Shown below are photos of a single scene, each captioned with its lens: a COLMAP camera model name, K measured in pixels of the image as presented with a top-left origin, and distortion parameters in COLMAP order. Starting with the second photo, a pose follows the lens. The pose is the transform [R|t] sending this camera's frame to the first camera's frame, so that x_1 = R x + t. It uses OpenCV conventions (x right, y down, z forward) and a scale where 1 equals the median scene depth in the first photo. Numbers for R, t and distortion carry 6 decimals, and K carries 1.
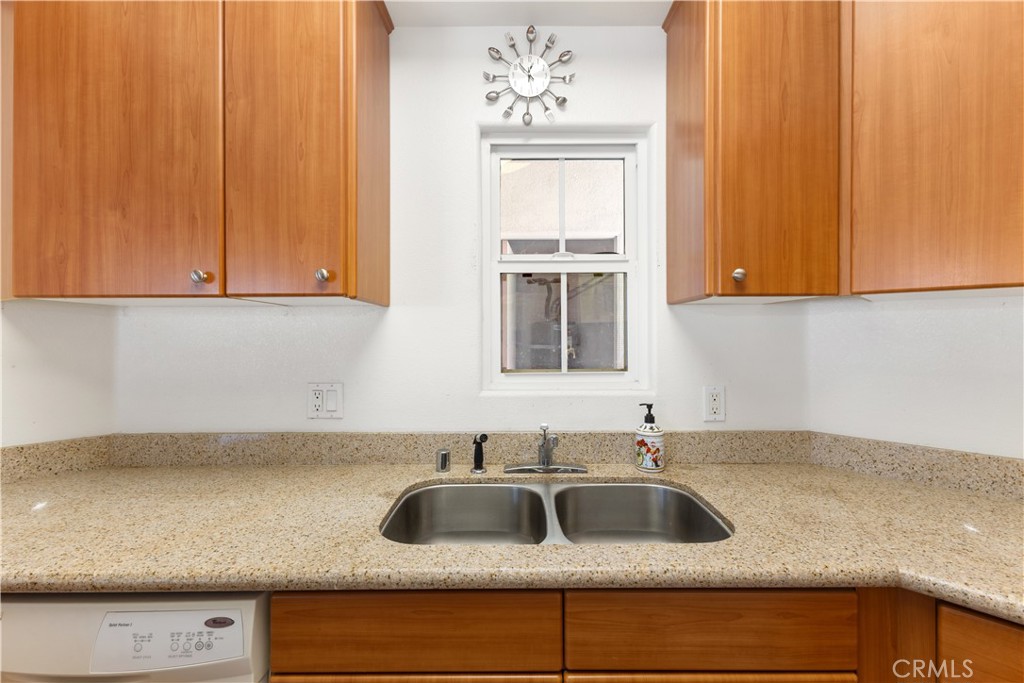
lens RADIAL K [[441.7, 0, 517.0], [0, 441.7, 334.4], [0, 0, 1]] dist [0.012924, -0.003195]
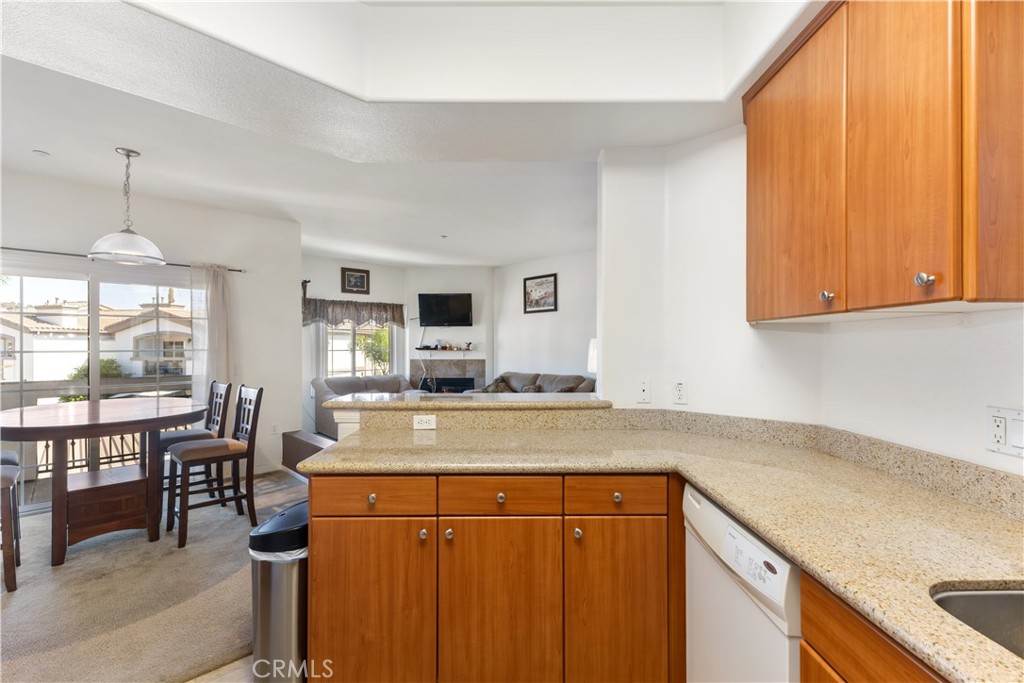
lens RADIAL K [[441.7, 0, 509.7], [0, 441.7, 344.2], [0, 0, 1]] dist [0.012924, -0.003195]
pose [[-0.010477, -0.001268, -0.999944, 0.451806], [0.001980, 0.999997, -0.001289, -0.004774], [0.999943, -0.001993, -0.010474, 0.177541]]
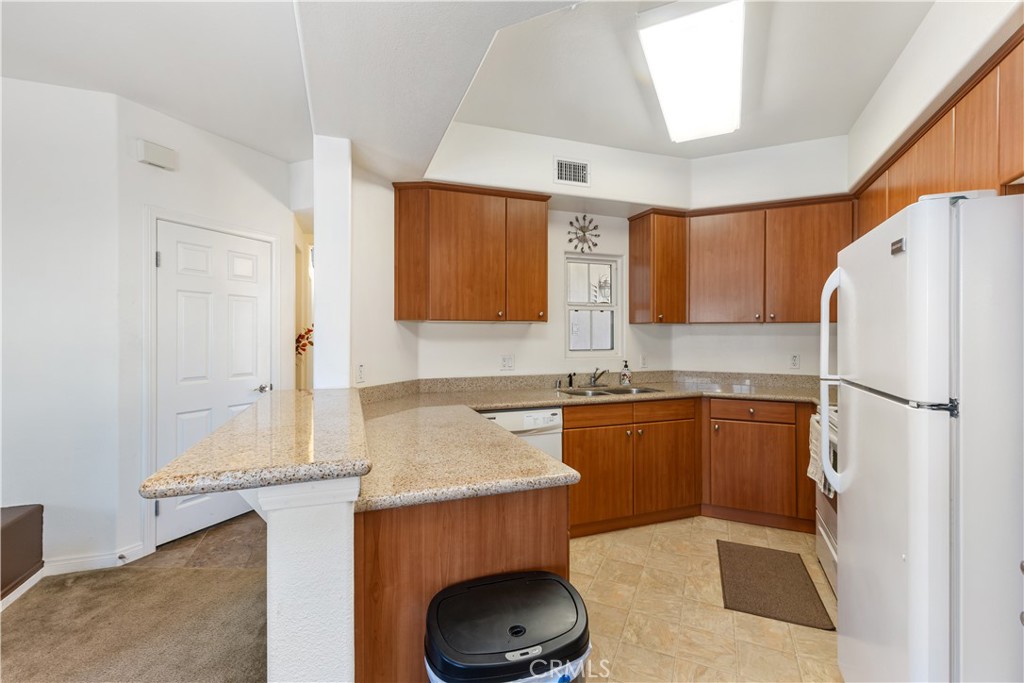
lens RADIAL K [[441.7, 0, 520.1], [0, 441.7, 338.5], [0, 0, 1]] dist [0.012924, -0.003195]
pose [[0.934434, 0.000833, 0.356134, -1.554445], [-0.003463, 0.999971, 0.006746, 0.004752], [-0.356119, -0.007537, 0.934410, -1.589933]]
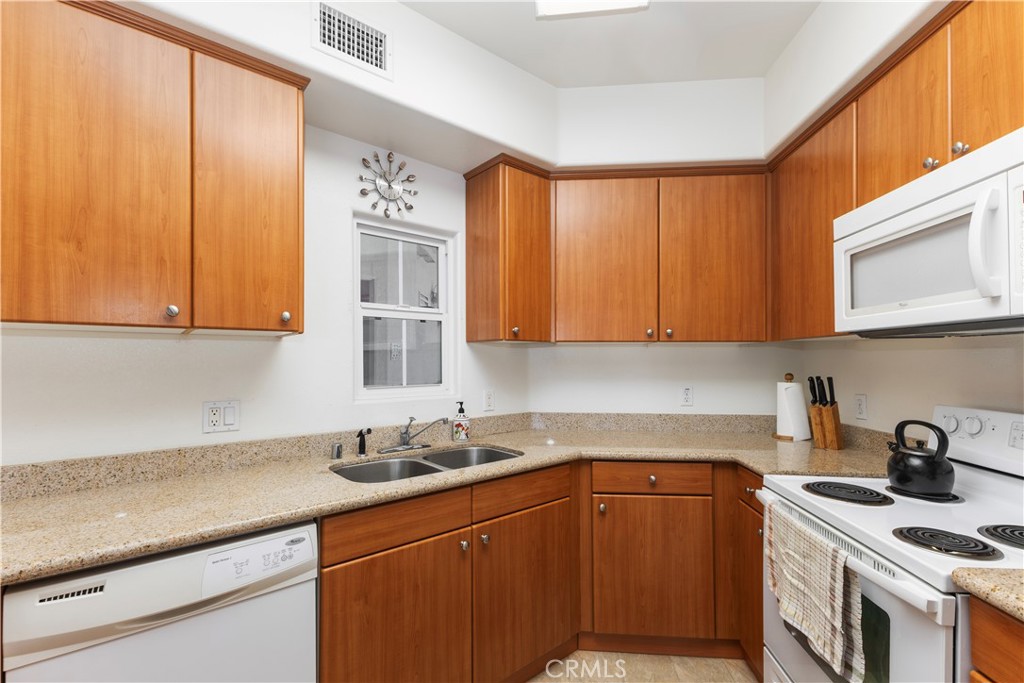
lens RADIAL K [[441.7, 0, 508.1], [0, 441.7, 356.2], [0, 0, 1]] dist [0.012924, -0.003195]
pose [[0.771338, 0.008528, 0.636368, -0.765282], [-0.001324, 0.999930, -0.011795, 0.004956], [-0.636424, 0.008255, 0.771295, -0.489477]]
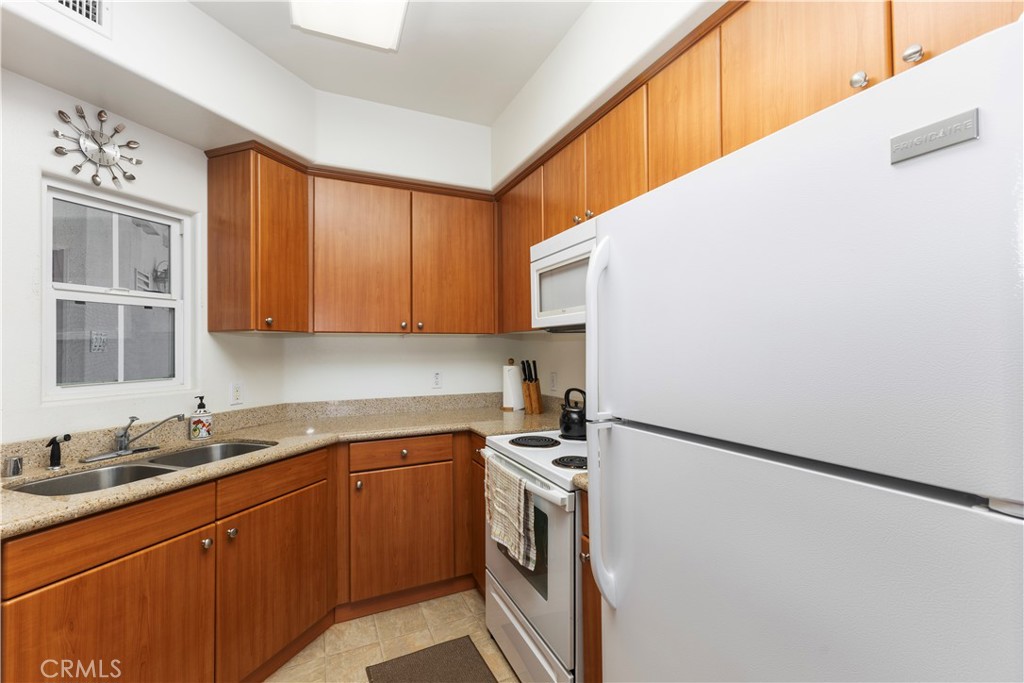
lens RADIAL K [[441.7, 0, 511.0], [0, 441.7, 338.1], [0, 0, 1]] dist [0.012924, -0.003195]
pose [[0.357680, 0.020410, 0.933621, -0.929944], [0.009235, 0.999635, -0.025392, 0.003549], [-0.933798, 0.017704, 0.357361, -0.687451]]
